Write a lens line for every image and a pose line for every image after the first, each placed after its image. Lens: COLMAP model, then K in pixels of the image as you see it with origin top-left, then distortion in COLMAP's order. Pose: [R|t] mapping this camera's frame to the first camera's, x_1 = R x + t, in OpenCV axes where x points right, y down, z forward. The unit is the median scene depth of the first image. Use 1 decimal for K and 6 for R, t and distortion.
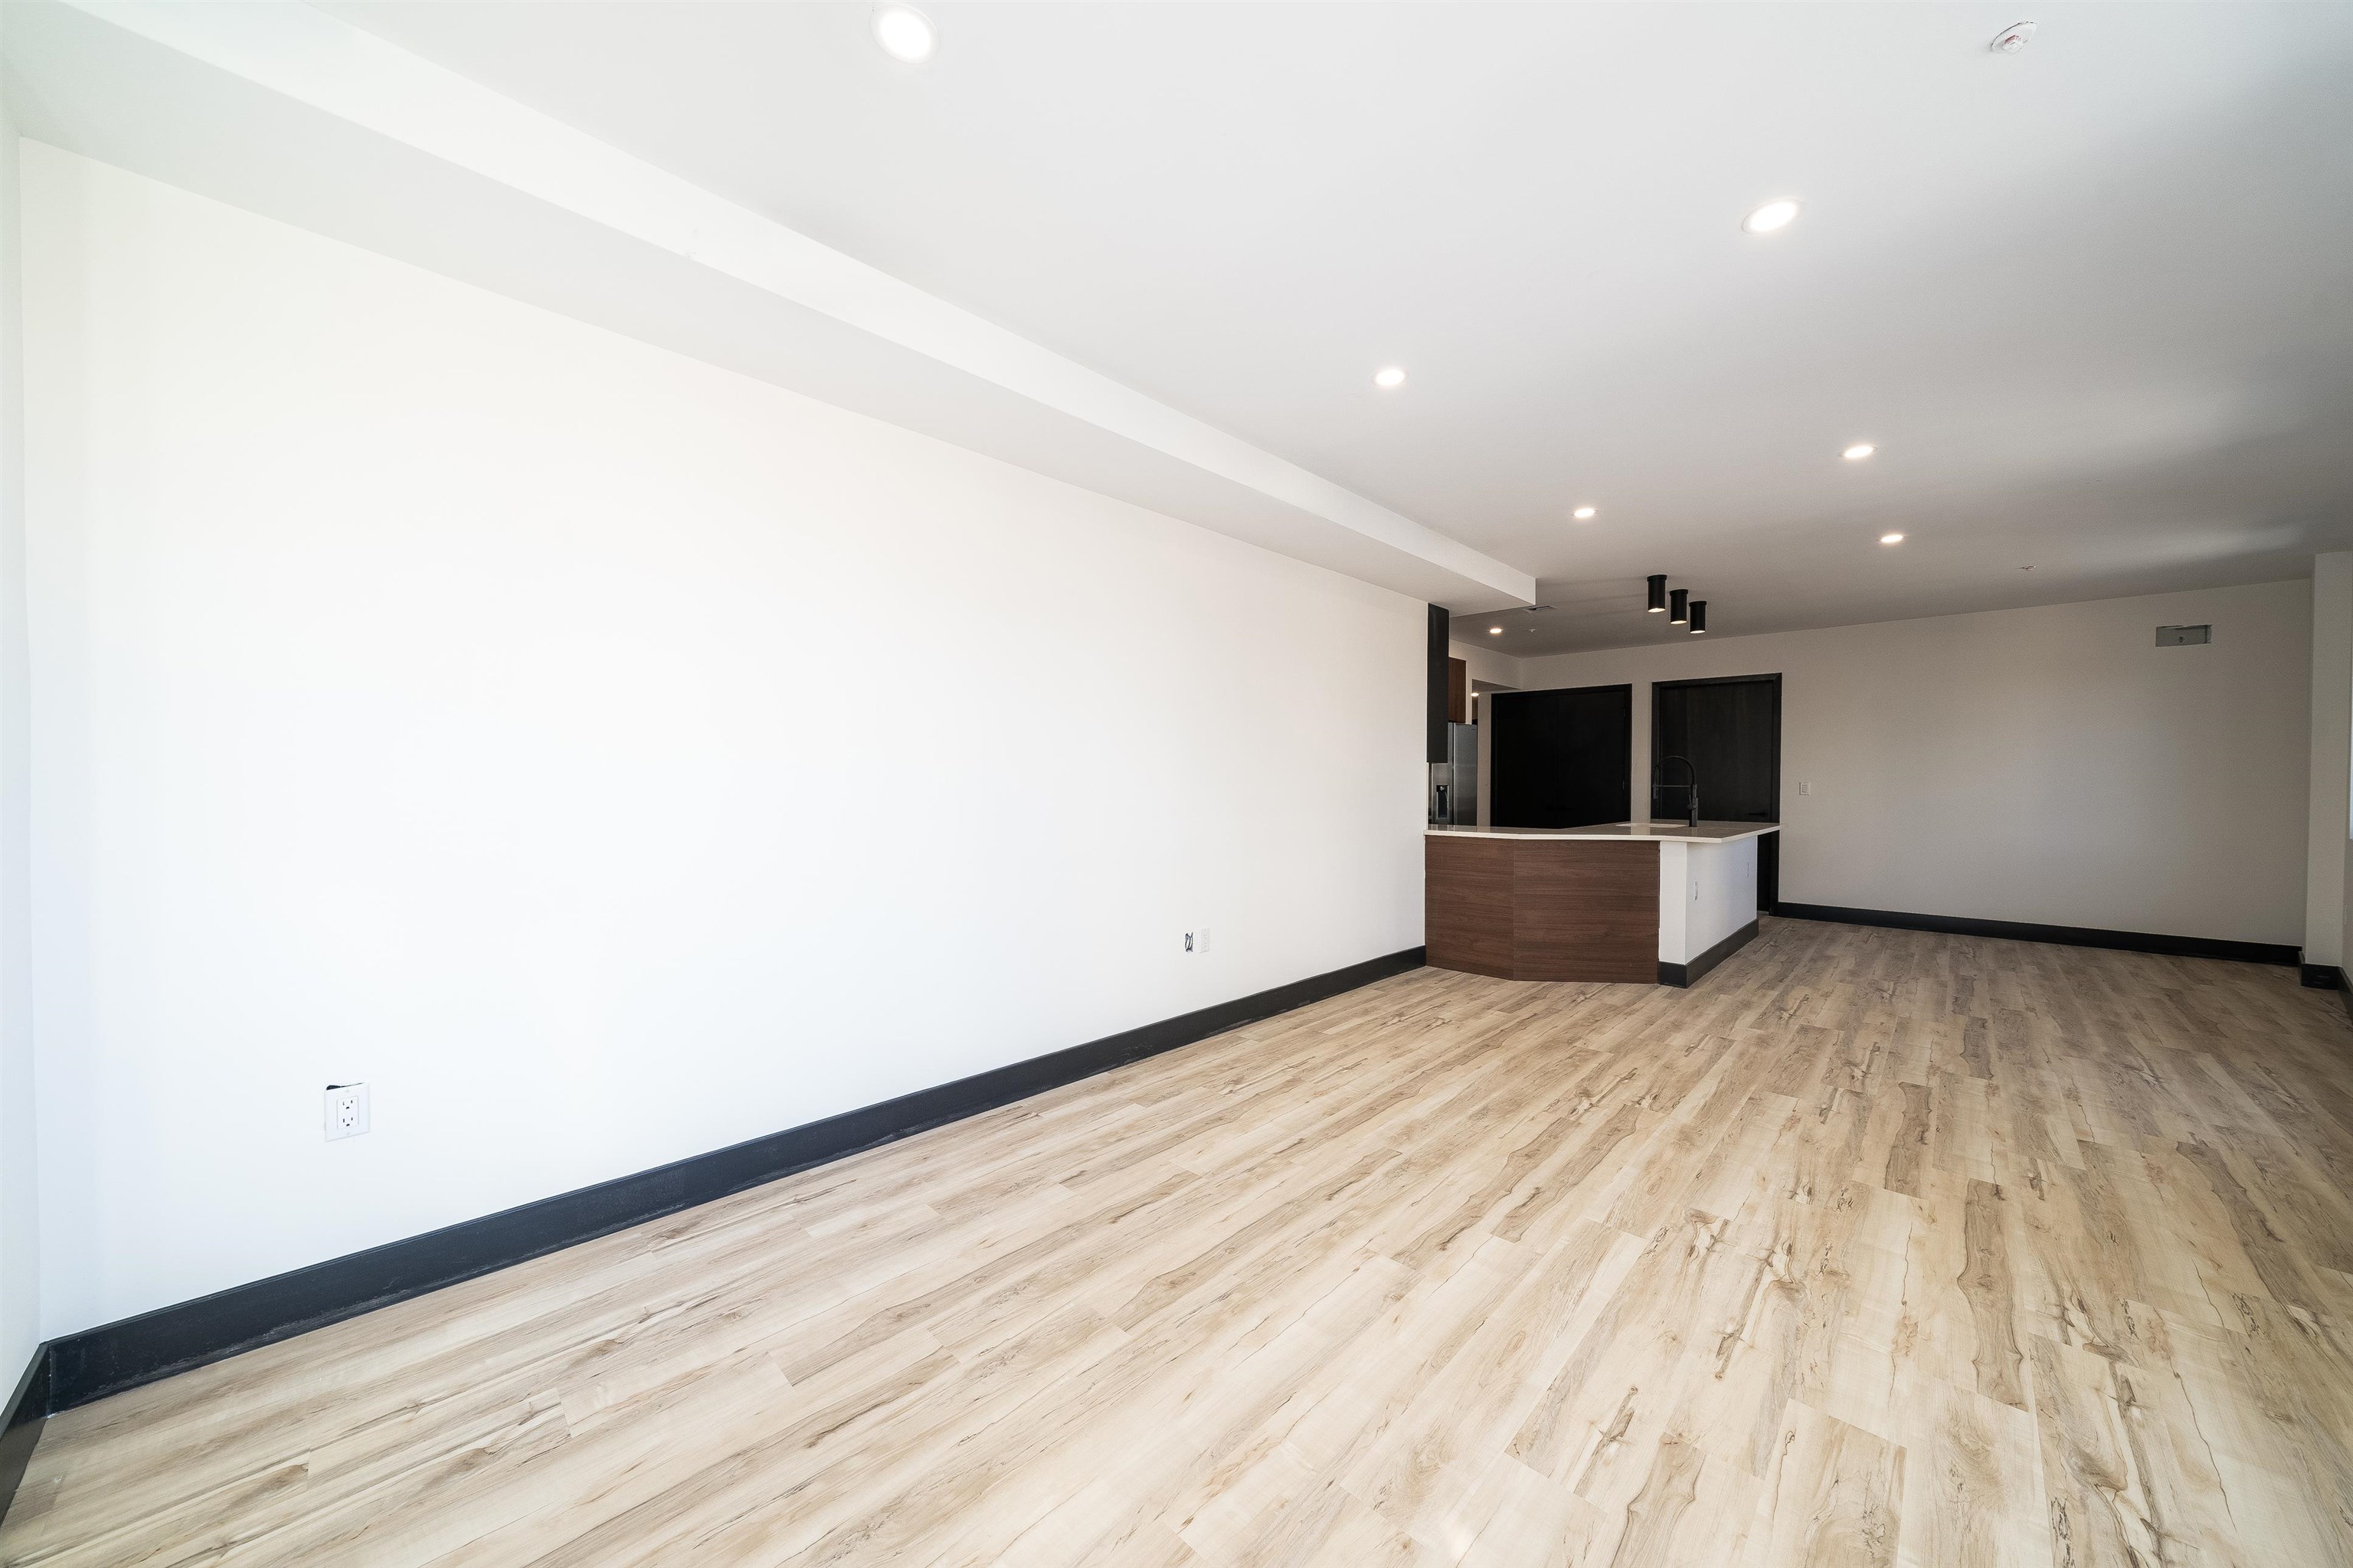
lens RADIAL K [[822.0, 0, 1177.8], [0, 822.0, 785.5], [0, 0, 1]] dist [-0.001737, 0.000149]
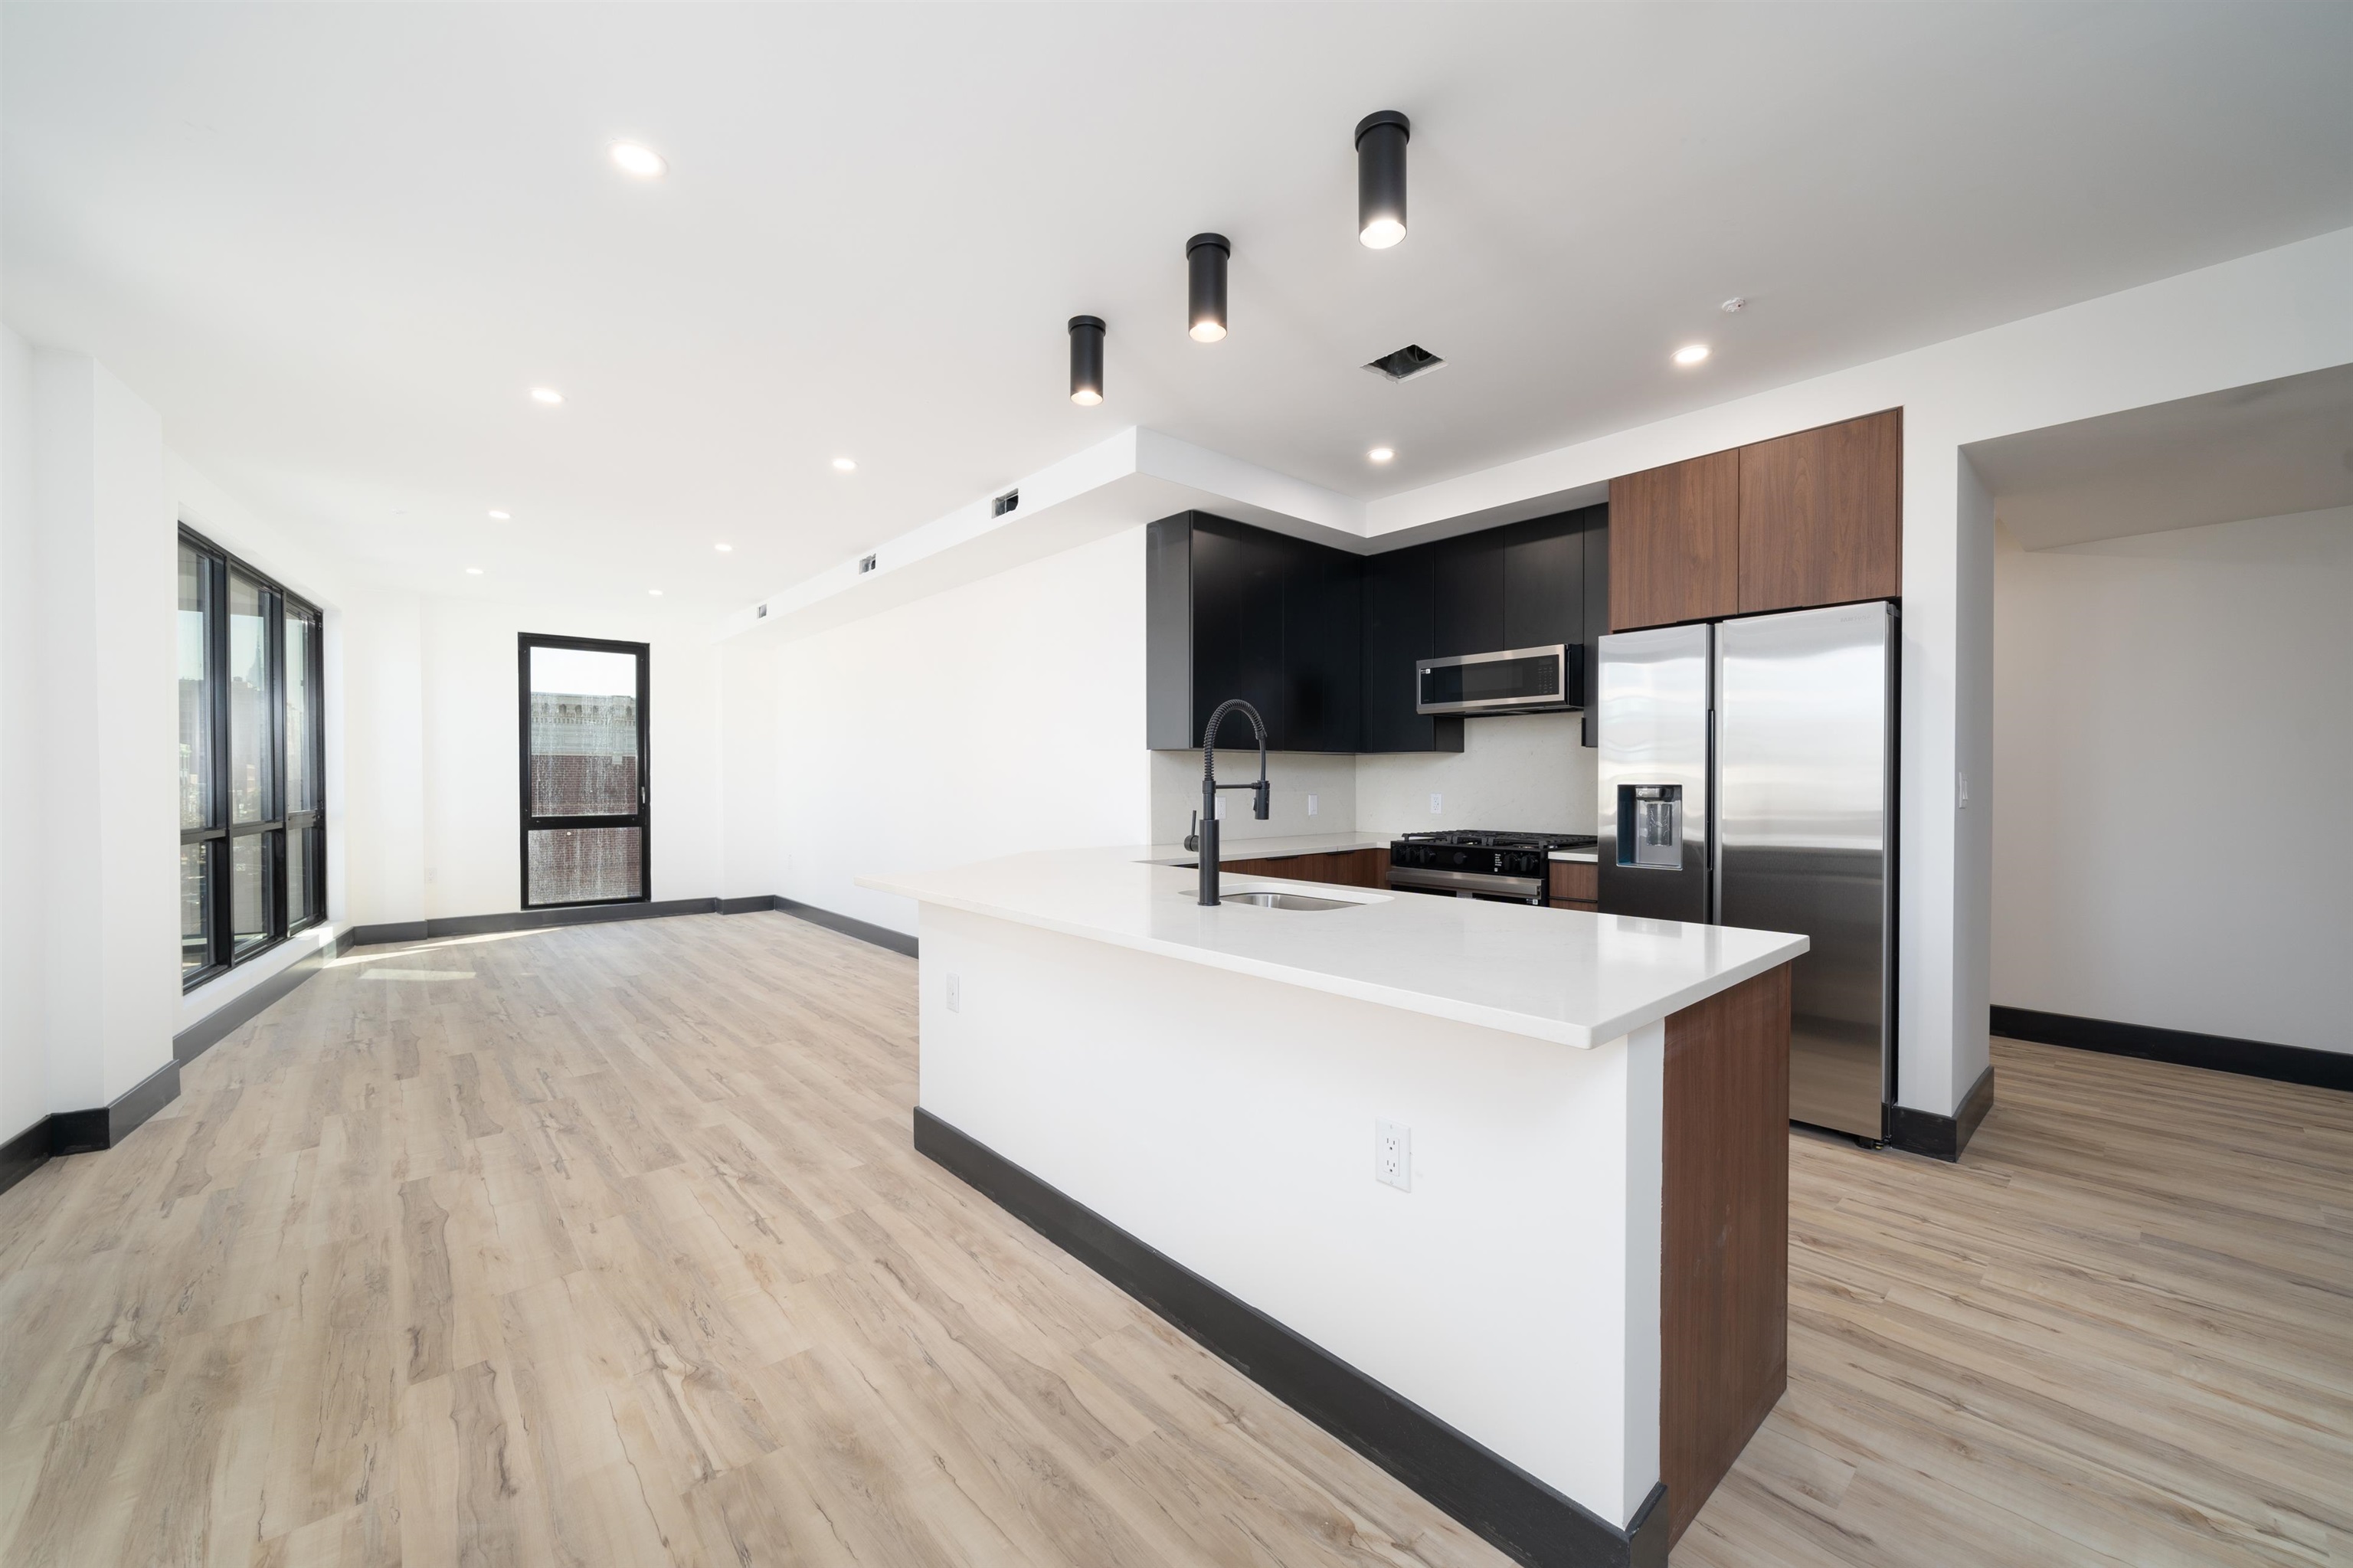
lens RADIAL K [[881.4, 0, 1183.9], [0, 881.4, 792.0], [0, 0, 1]] dist [-0.001670, -0.000318]
pose [[-0.067102, 0.010286, -0.997693, 1.738767], [-0.006409, 0.999922, 0.010740, -0.006639], [0.997726, 0.007115, -0.067031, 1.761390]]
